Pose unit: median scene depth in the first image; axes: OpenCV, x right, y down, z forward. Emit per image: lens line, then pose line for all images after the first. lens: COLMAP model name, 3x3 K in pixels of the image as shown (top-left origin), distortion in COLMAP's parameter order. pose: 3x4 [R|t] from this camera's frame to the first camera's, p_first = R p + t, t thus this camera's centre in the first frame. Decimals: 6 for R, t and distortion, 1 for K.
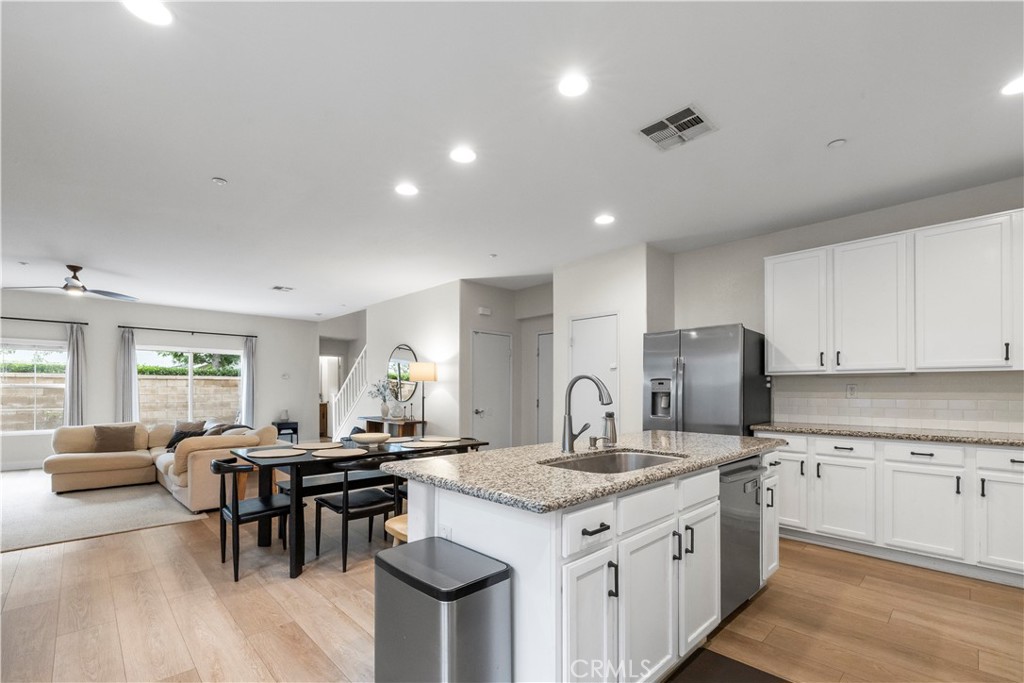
lens RADIAL K [[453.4, 0, 508.5], [0, 453.4, 390.2], [0, 0, 1]] dist [-0.001610, -0.000071]
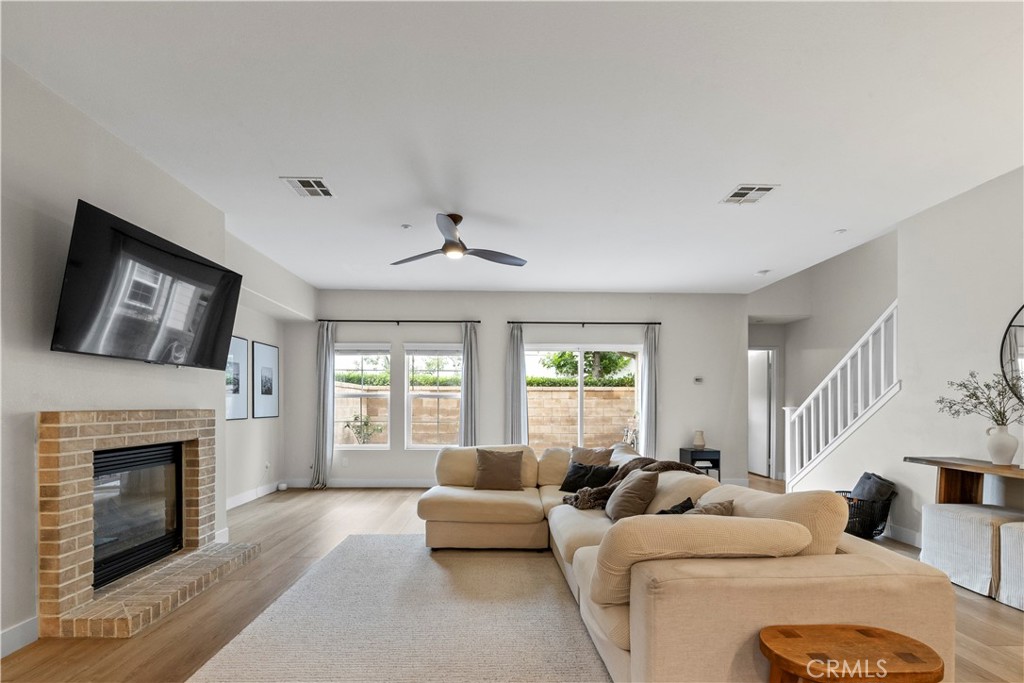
lens RADIAL K [[453.4, 0, 509.9], [0, 453.4, 402.1], [0, 0, 1]] dist [0.000825, 0.000190]
pose [[0.748147, -0.004227, -0.663520, -0.274751], [-0.002100, 0.999960, -0.008737, 0.008396], [0.663530, 0.007930, 0.748108, 0.339550]]
